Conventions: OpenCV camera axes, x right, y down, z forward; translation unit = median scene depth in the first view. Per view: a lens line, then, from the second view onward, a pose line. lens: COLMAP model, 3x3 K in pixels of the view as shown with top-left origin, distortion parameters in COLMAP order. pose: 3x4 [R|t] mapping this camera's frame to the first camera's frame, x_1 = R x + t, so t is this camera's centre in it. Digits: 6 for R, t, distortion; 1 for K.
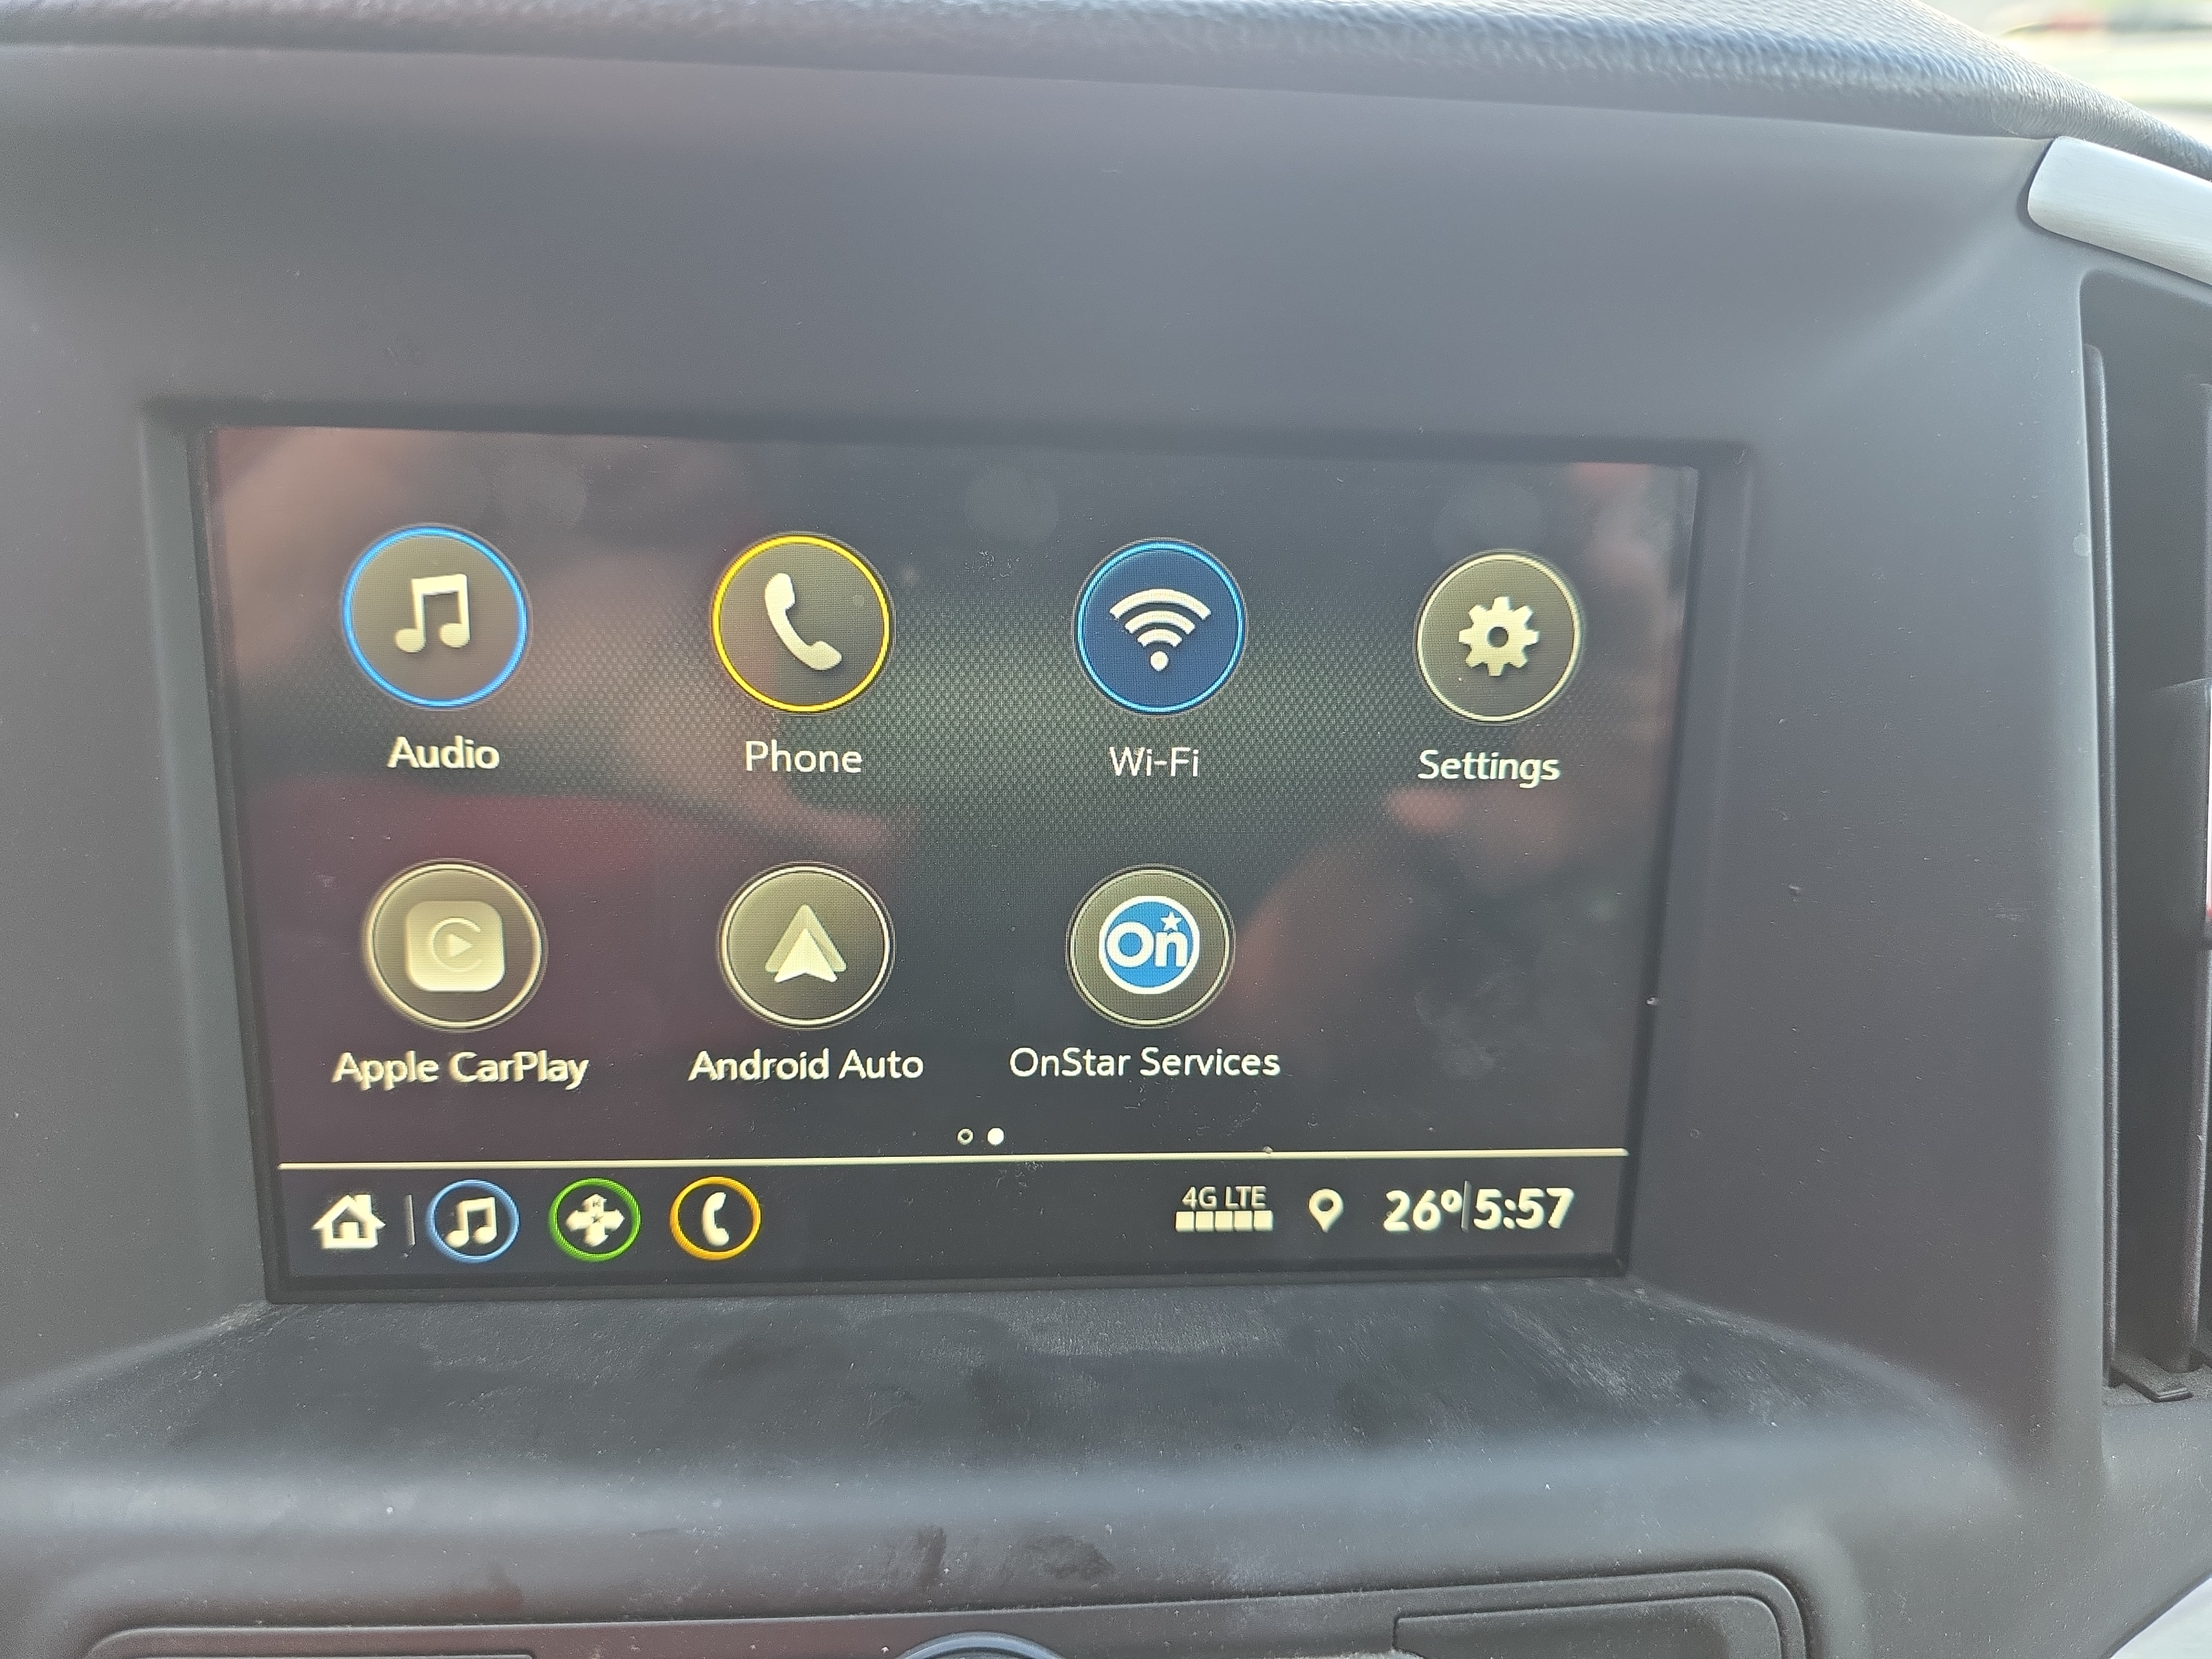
lens RADIAL K [[1655.1, 0, 1115.6], [0, 1655.1, 833.9], [0, 0, 1]] dist [-0.011811, -0.036944]
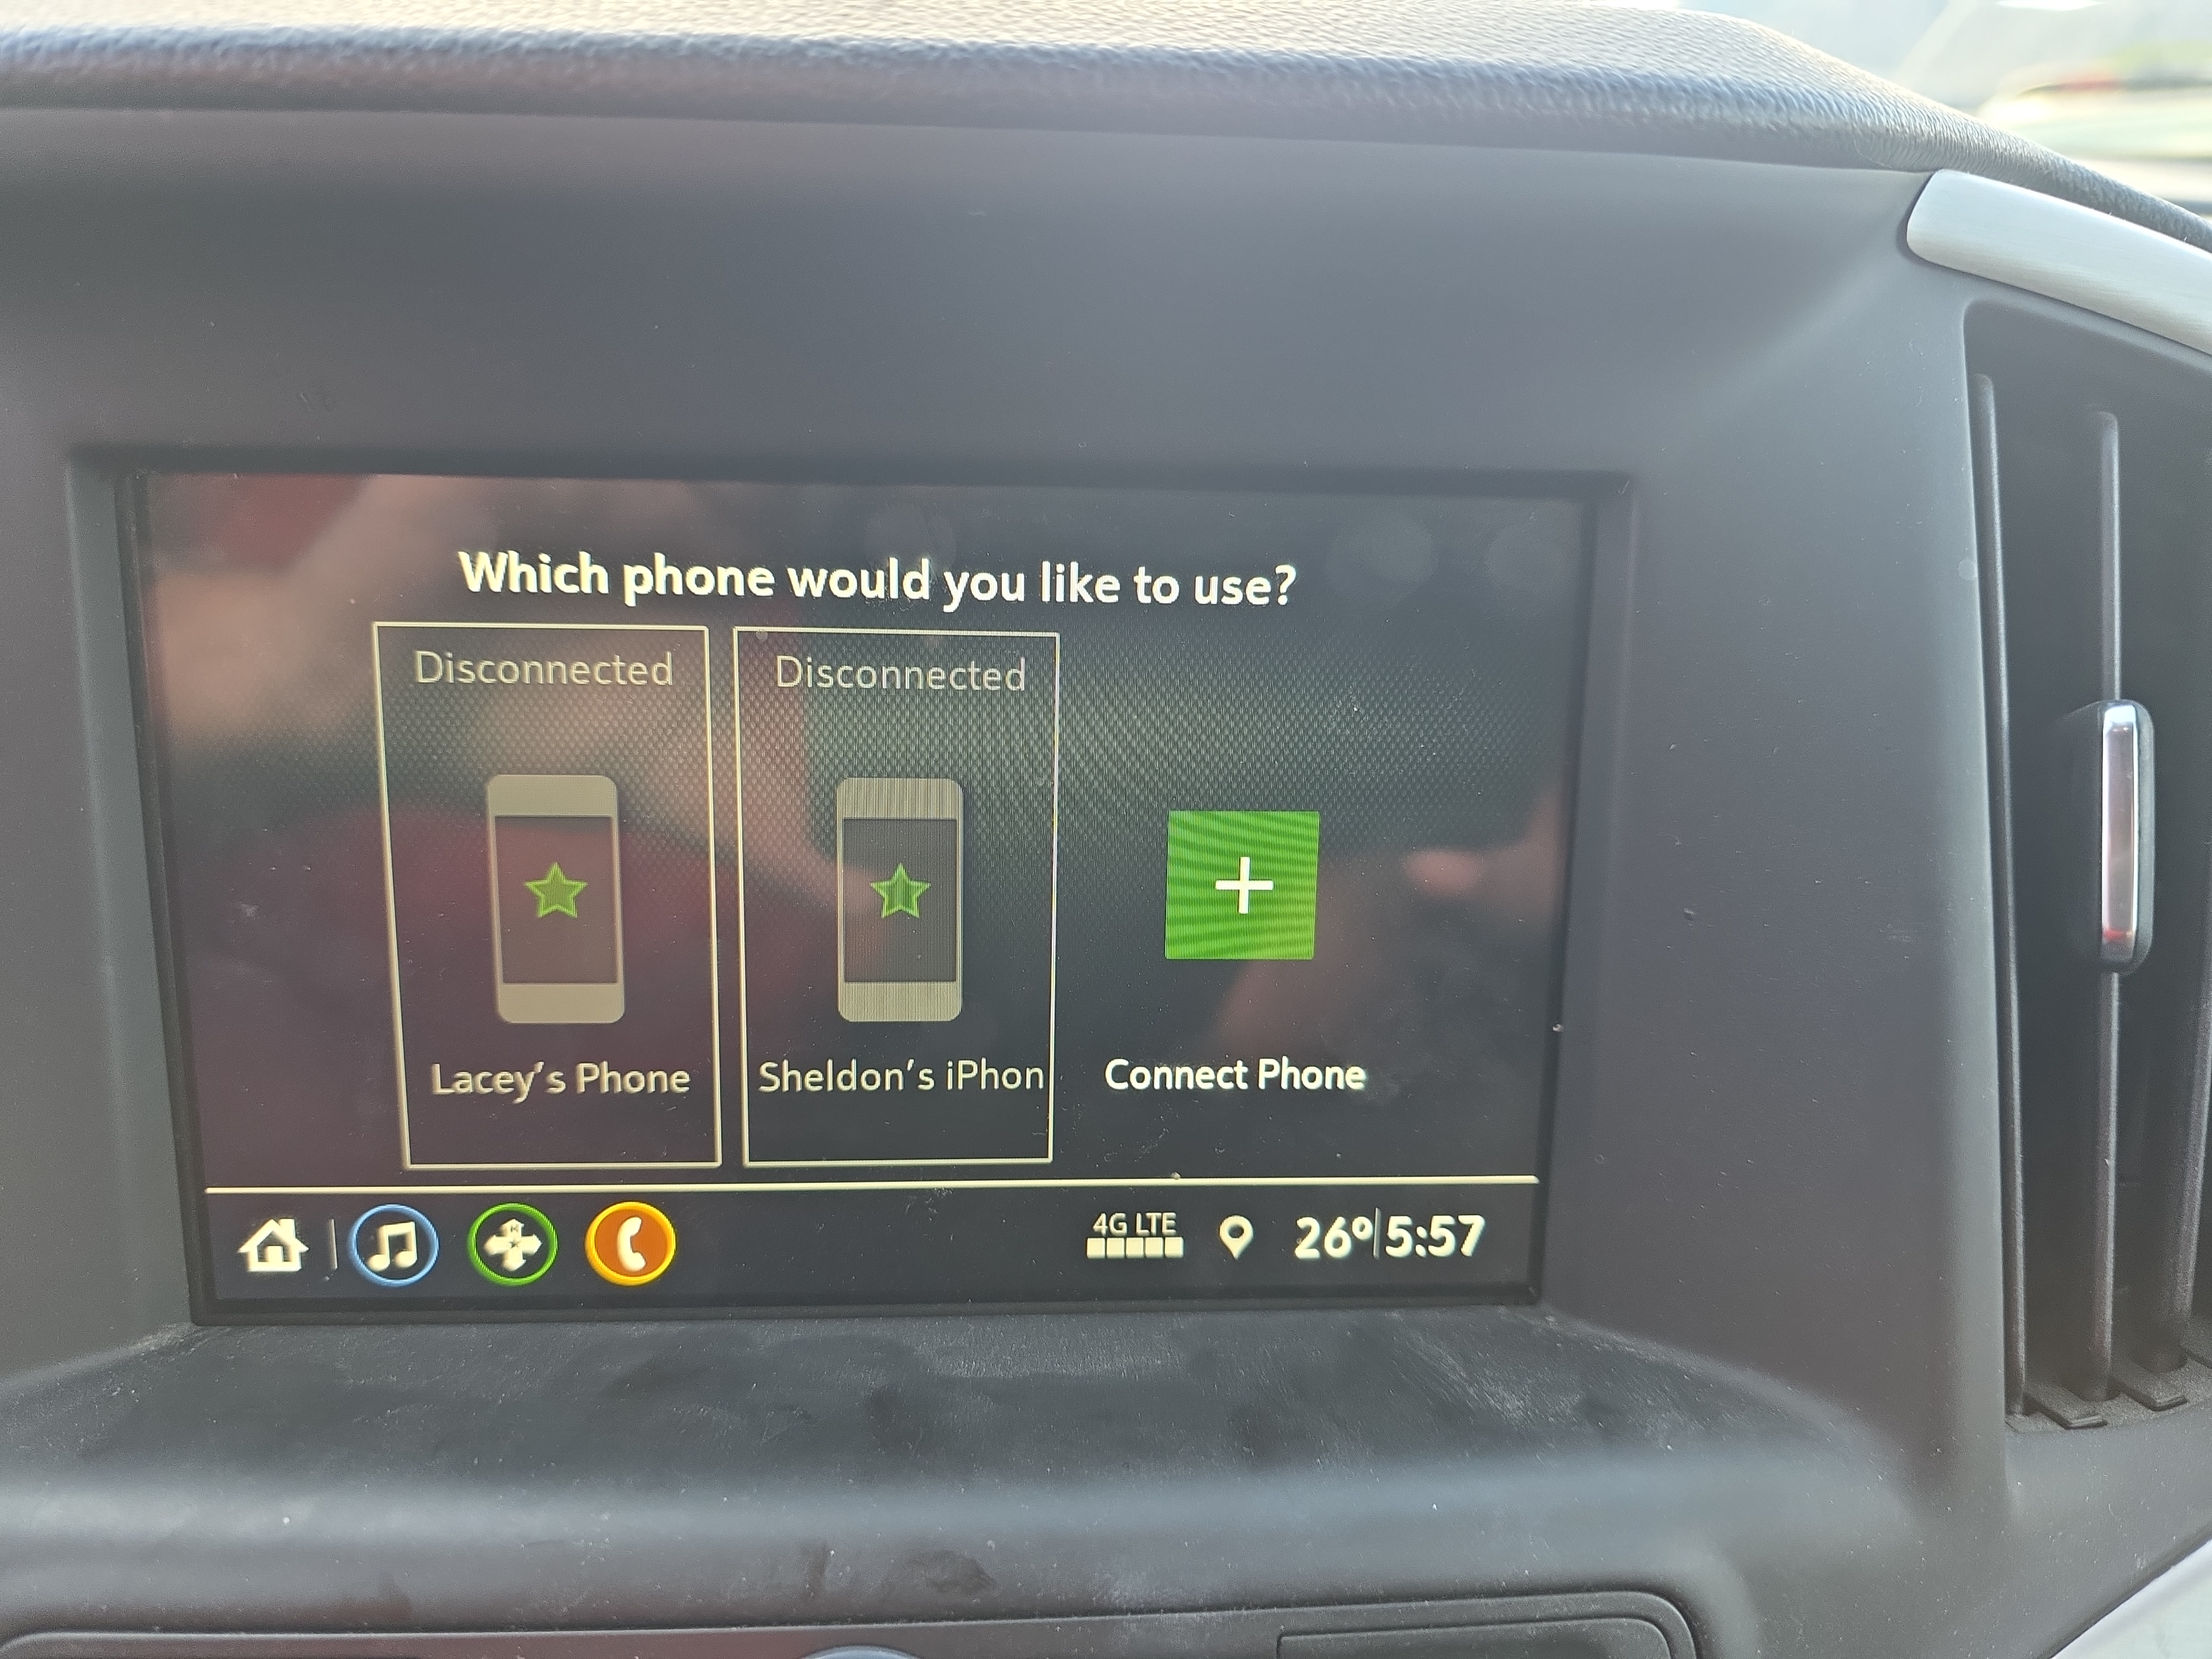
lens RADIAL K [[1653.1, 0, 1113.6], [0, 1653.1, 847.4], [0, 0, 1]] dist [-0.009065, -0.037445]
pose [[0.999746, -0.005153, -0.021920, 0.085312], [0.004448, 0.999475, -0.032096, 0.025052], [0.022074, 0.031991, 0.999244, -0.017583]]
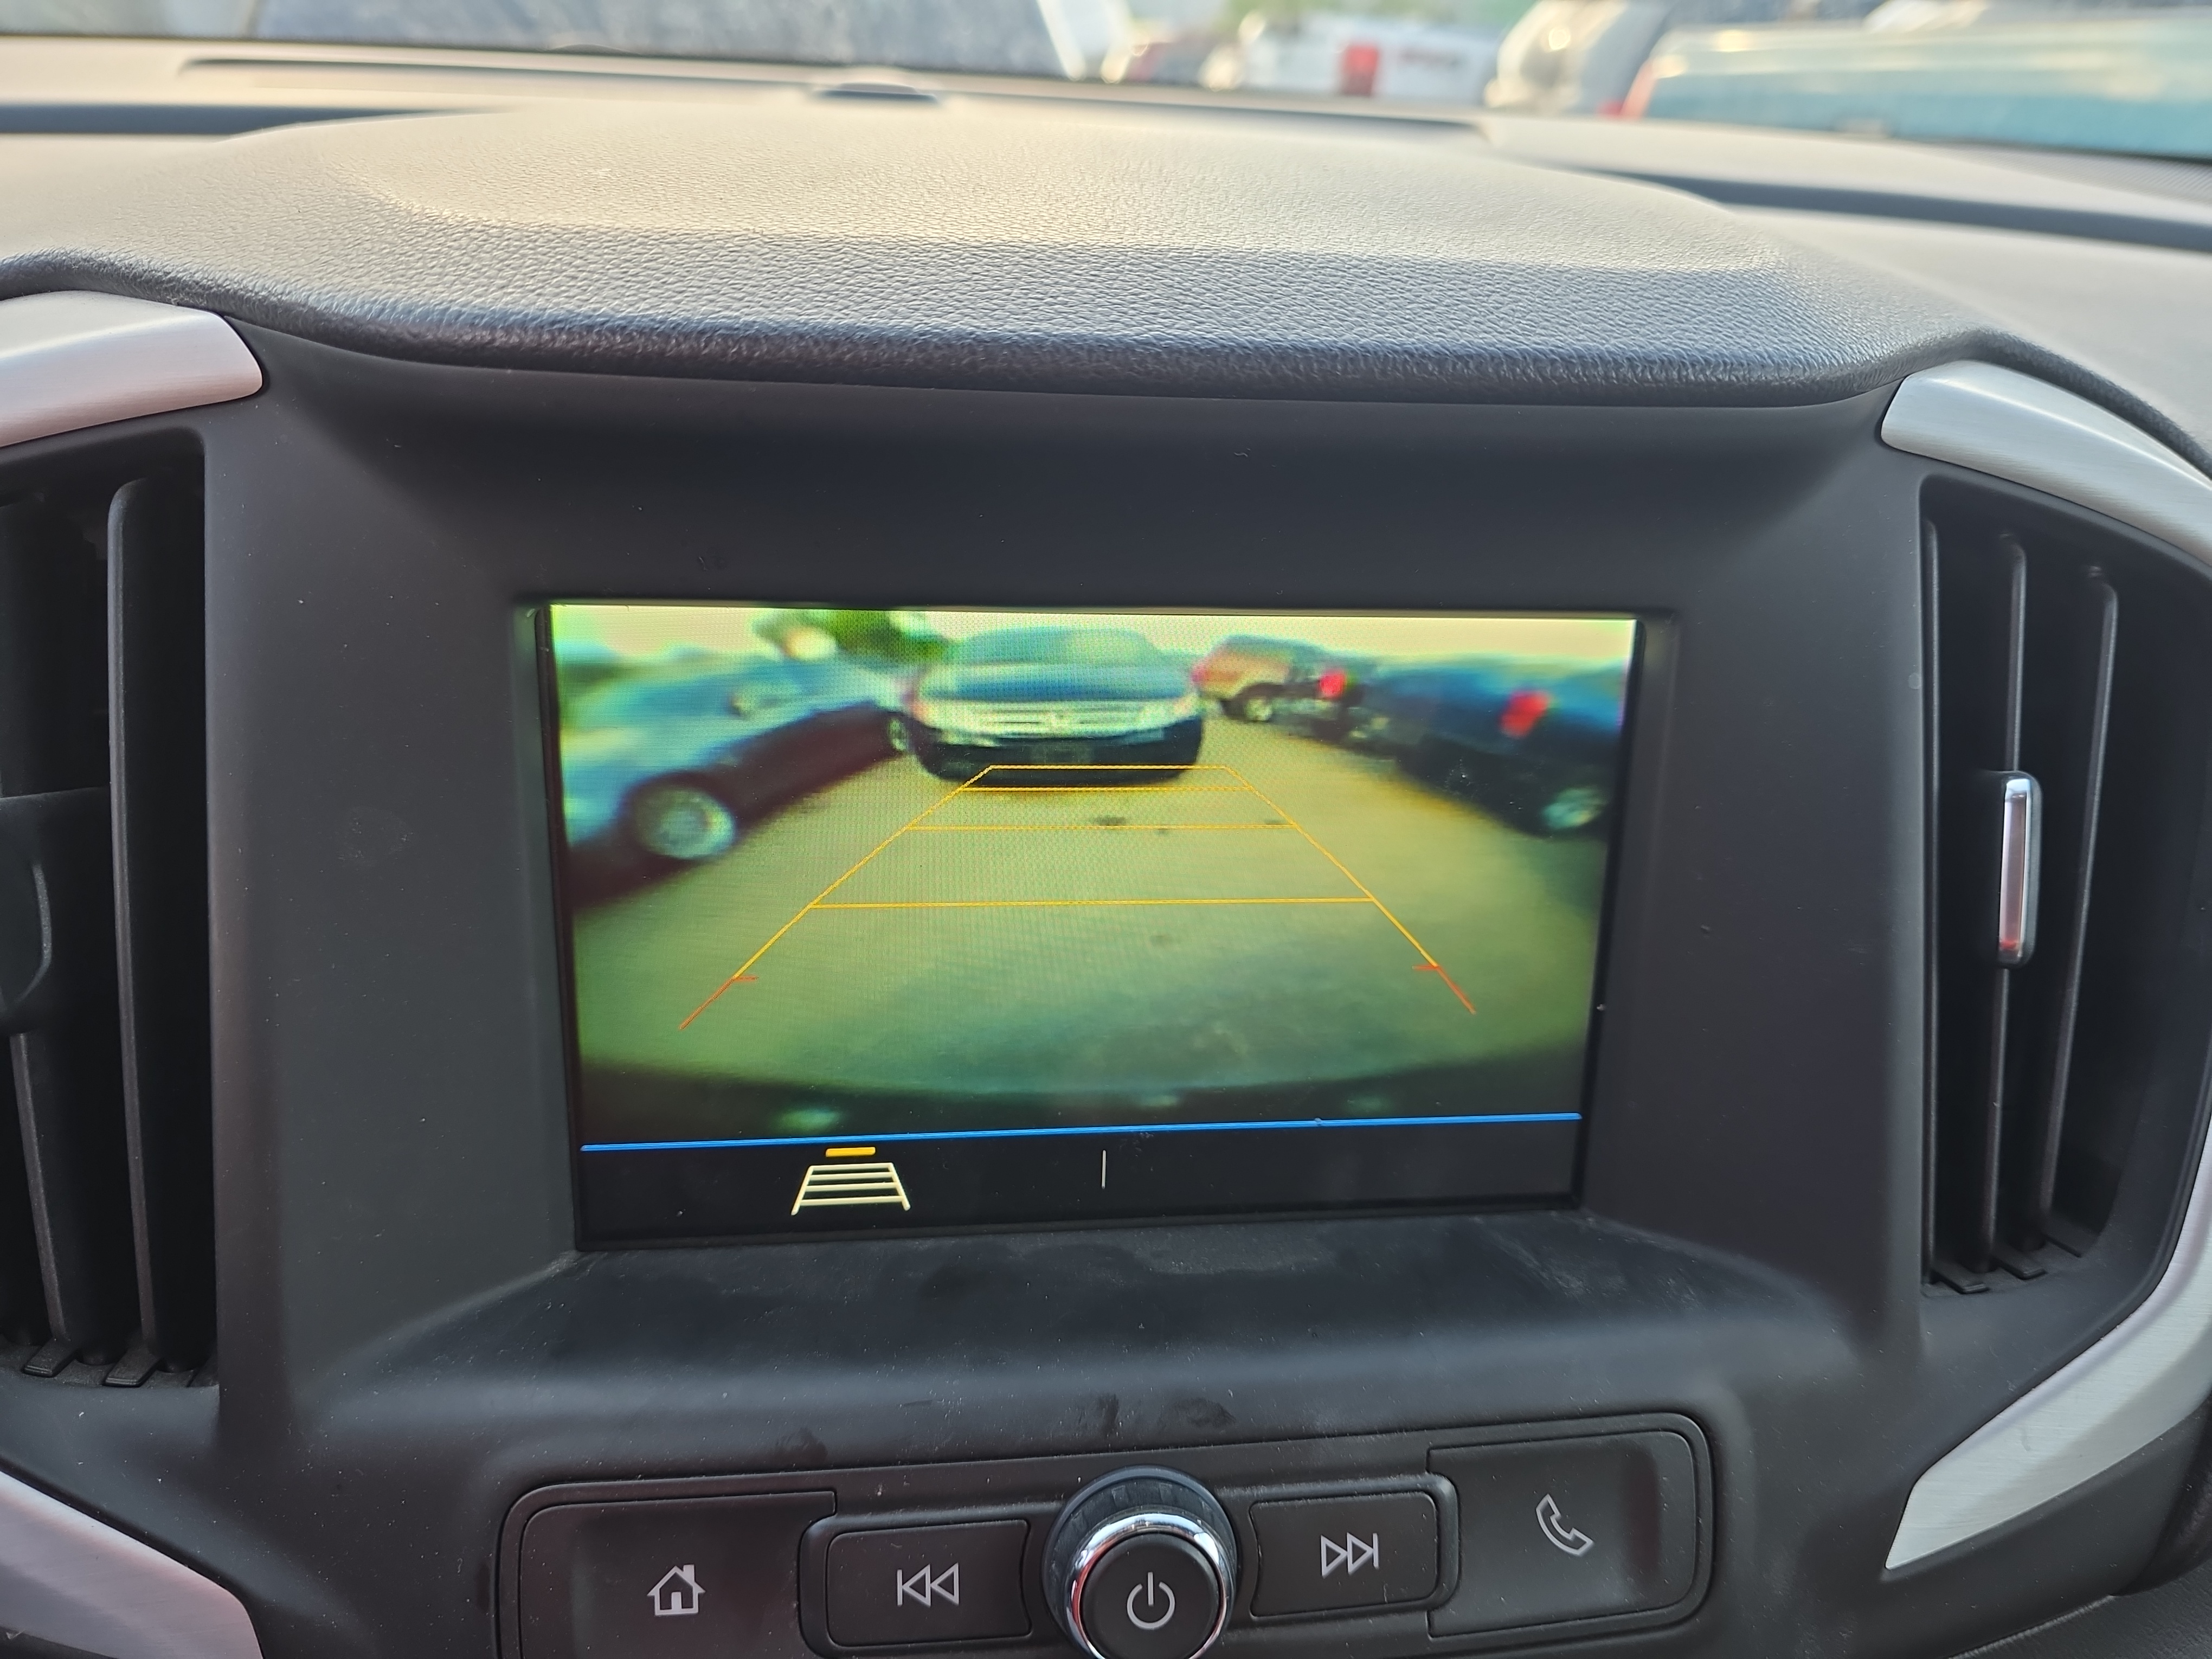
lens RADIAL K [[1671.3, 0, 1110.8], [0, 1671.3, 839.4], [0, 0, 1]] dist [0.011194, -0.057025]
pose [[0.998705, -0.008948, 0.050092, -0.158119], [0.006667, 0.998941, 0.045520, -0.111445], [-0.050446, -0.045127, 0.997707, -0.375437]]
